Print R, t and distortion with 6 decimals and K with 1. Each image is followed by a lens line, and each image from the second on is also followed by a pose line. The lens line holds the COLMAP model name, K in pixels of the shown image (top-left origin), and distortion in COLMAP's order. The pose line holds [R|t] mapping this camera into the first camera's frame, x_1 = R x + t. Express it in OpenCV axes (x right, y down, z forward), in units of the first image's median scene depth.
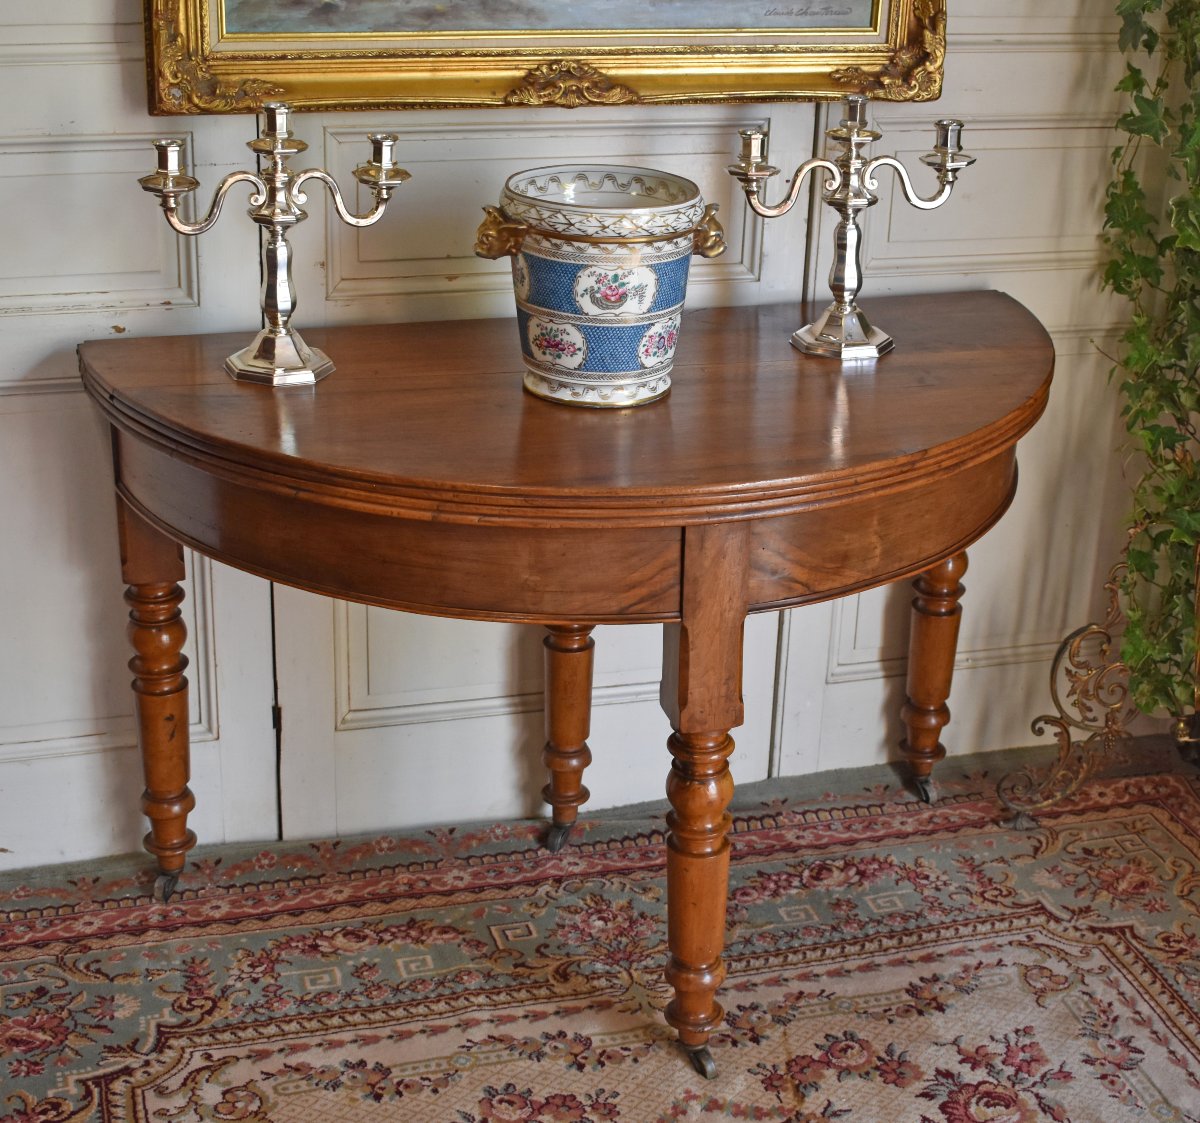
lens RADIAL K [[1955.7, 0, 670.7], [0, 1955.7, 596.3], [0, 0, 1]] dist [-0.060566, 0.000000]
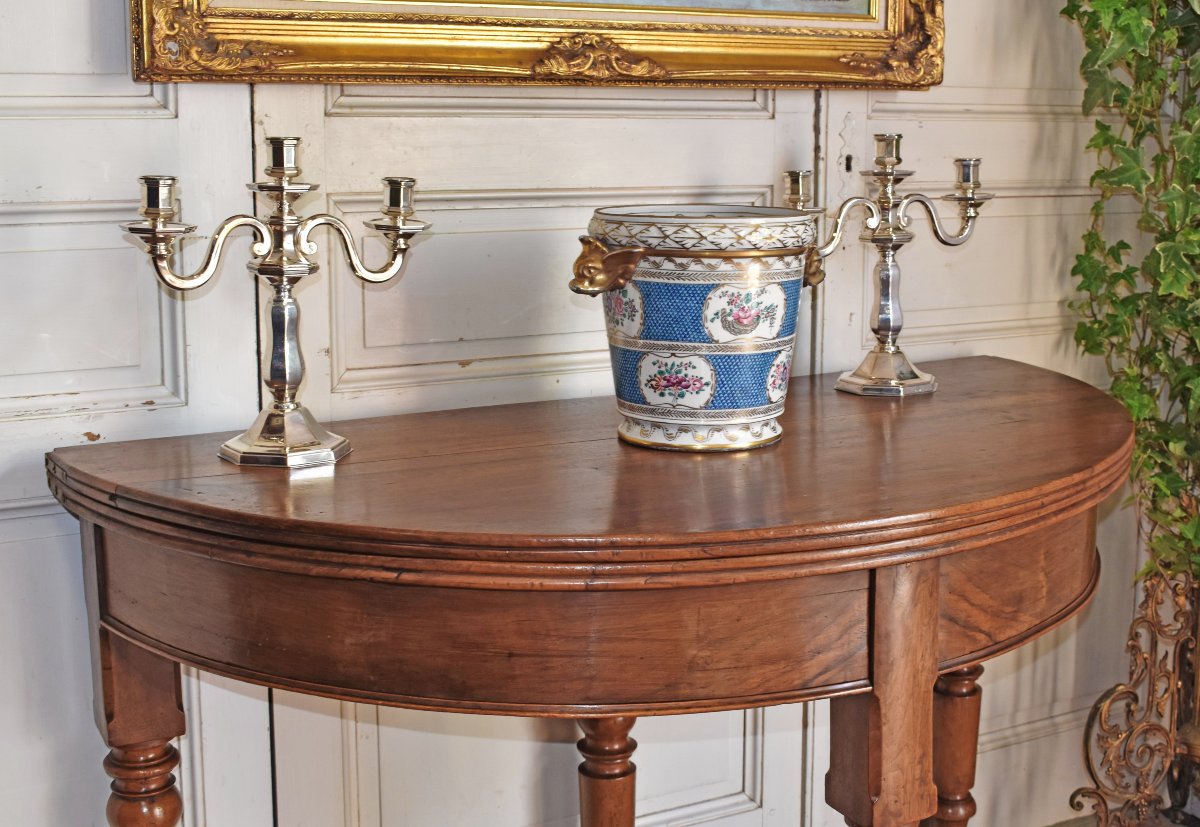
lens RADIAL K [[1572.0, 0, 683.0], [0, 1572.0, 403.0], [0, 0, 1]] dist [-0.057679, 0.000000]
pose [[0.974258, -0.074846, 0.212647, -0.170383], [0.122599, 0.967500, -0.221163, 0.026954], [-0.189183, 0.241540, 0.951771, 0.297496]]
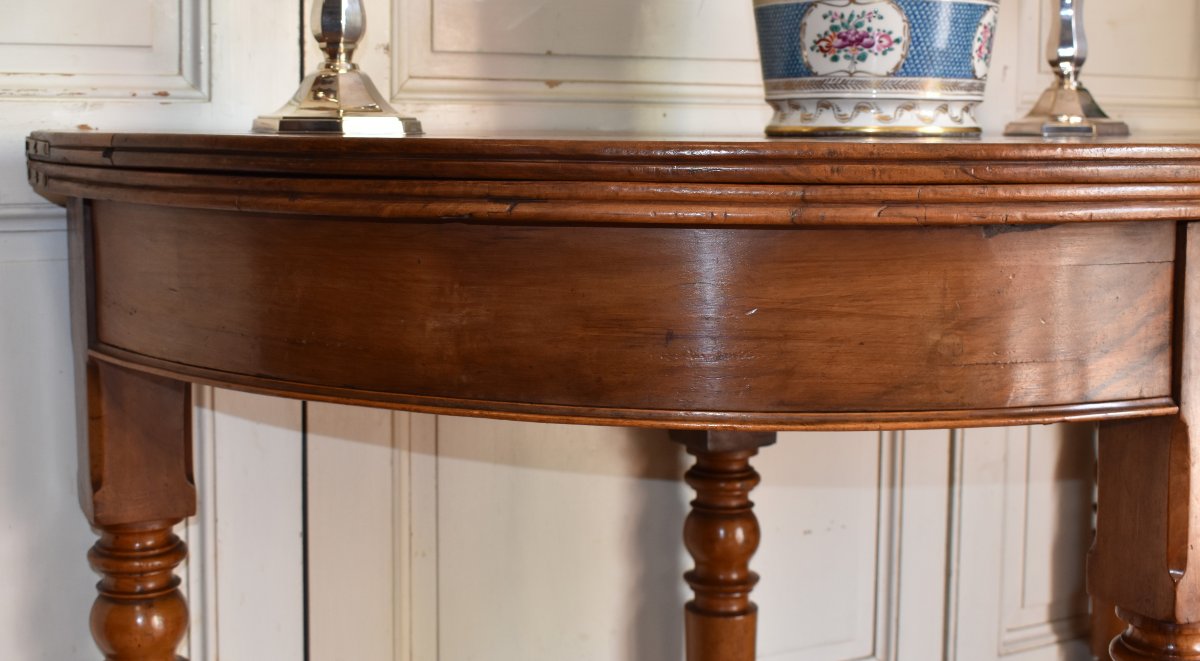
lens RADIAL K [[1485.4, 0, 589.3], [0, 1485.4, 286.6], [0, 0, 1]] dist [-0.061330, 0.000000]
pose [[0.984786, -0.056054, 0.164483, -0.194590], [0.103818, 0.948832, -0.298227, 0.073841], [-0.139350, 0.310766, 0.940216, 0.507844]]
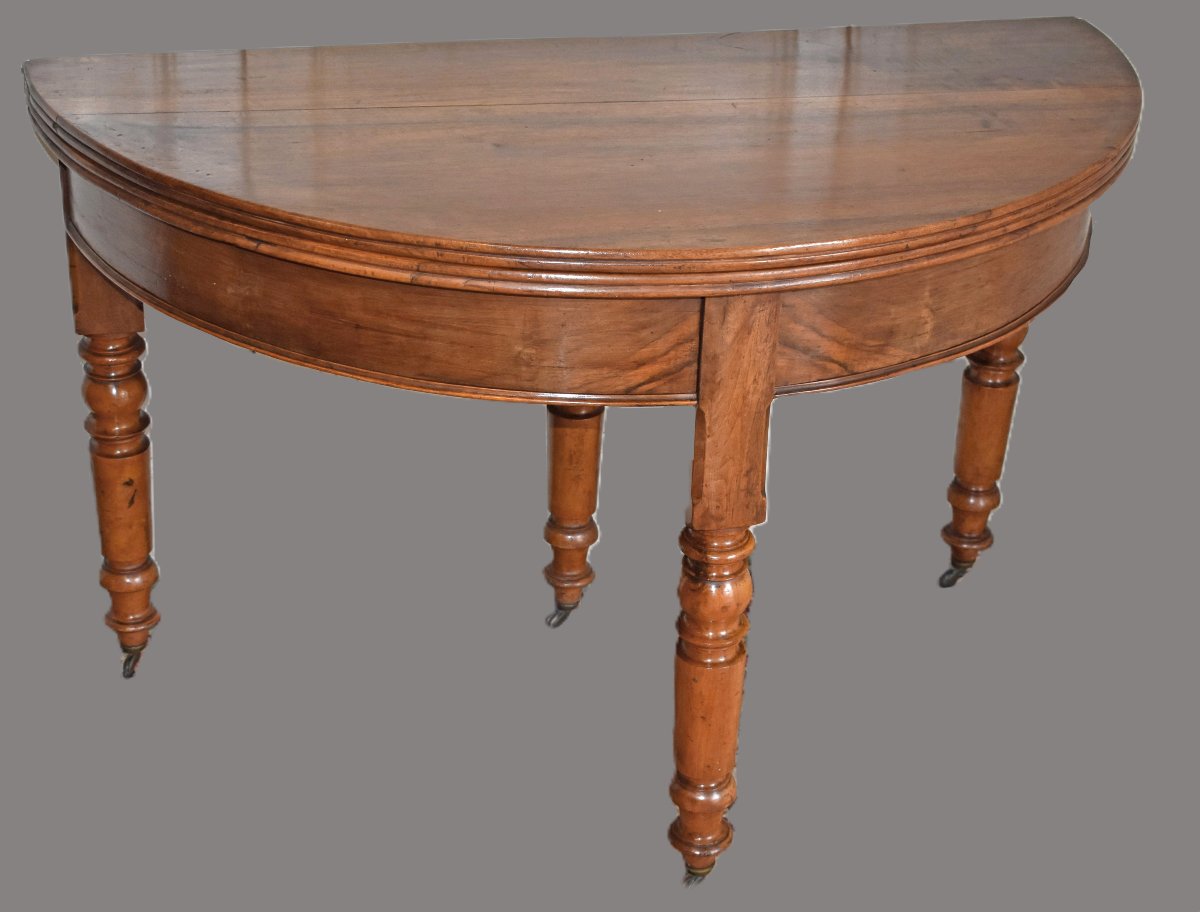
lens RADIAL K [[1996.8, 0, 607.2], [0, 1996.8, 489.5], [0, 0, 1]] dist [-0.044268, 0.000000]
pose [[0.998357, 0.031734, -0.047700, 0.007442], [-0.027343, 0.995561, 0.090056, -0.023467], [0.050346, -0.088604, 0.994794, 0.095751]]
